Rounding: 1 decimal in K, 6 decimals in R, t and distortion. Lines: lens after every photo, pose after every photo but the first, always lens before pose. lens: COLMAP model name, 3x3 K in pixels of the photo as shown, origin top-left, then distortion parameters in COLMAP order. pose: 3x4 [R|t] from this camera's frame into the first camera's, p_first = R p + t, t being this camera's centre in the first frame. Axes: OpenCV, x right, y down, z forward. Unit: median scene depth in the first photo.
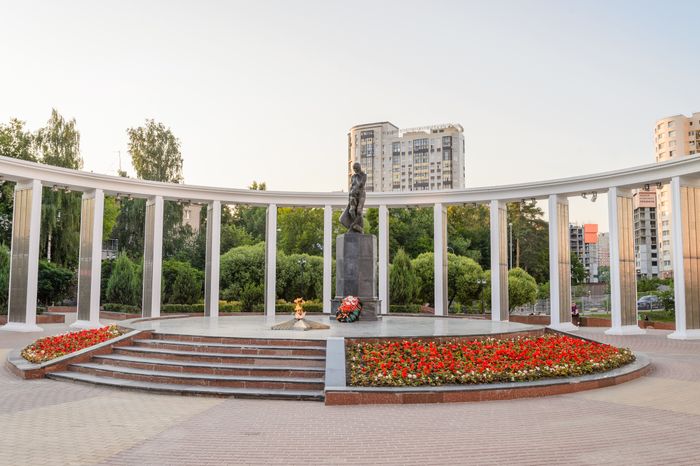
lens RADIAL K [[607.3, 0, 346.1], [0, 607.3, 234.5], [0, 0, 1]] dist [-0.039148, -0.024930]
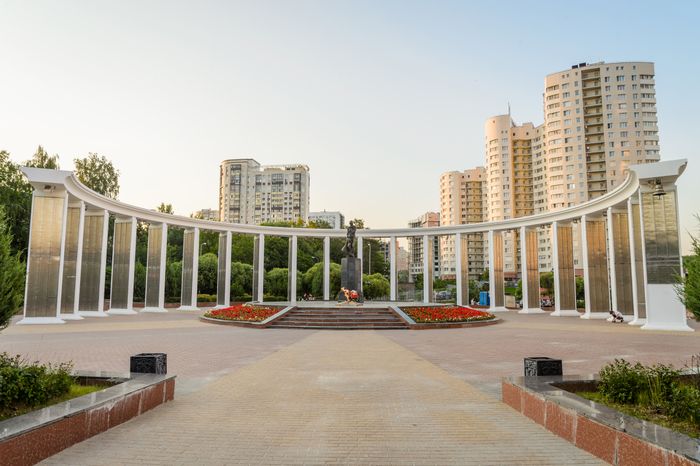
lens RADIAL K [[462.0, 0, 352.7], [0, 462.0, 234.2], [0, 0, 1]] dist [0.002095, -0.001297]
pose [[0.954258, 0.032324, 0.297230, -0.154454], [-0.025359, 0.999307, -0.027262, -0.013255], [-0.297905, 0.018478, 0.954417, -0.148730]]
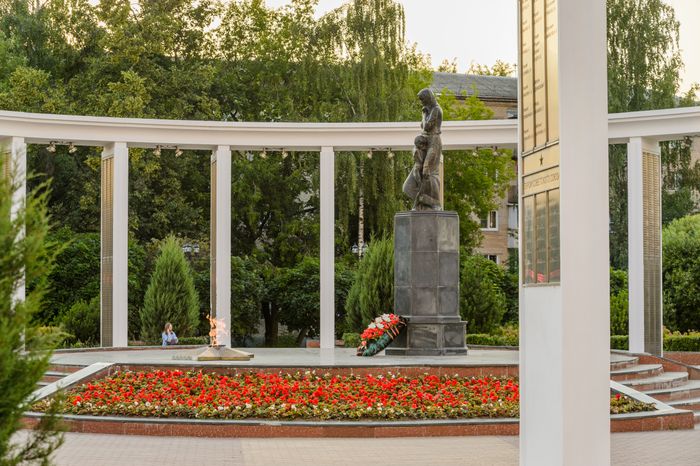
lens RADIAL K [[1473.0, 0, 350.3], [0, 1473.0, 234.5], [0, 0, 1]] dist [-0.078749, 0.000000]
pose [[0.817217, -0.034770, -0.575280, 0.290758], [0.057214, 0.998142, 0.020947, -0.004348], [0.573483, -0.050032, 0.817689, -0.082295]]
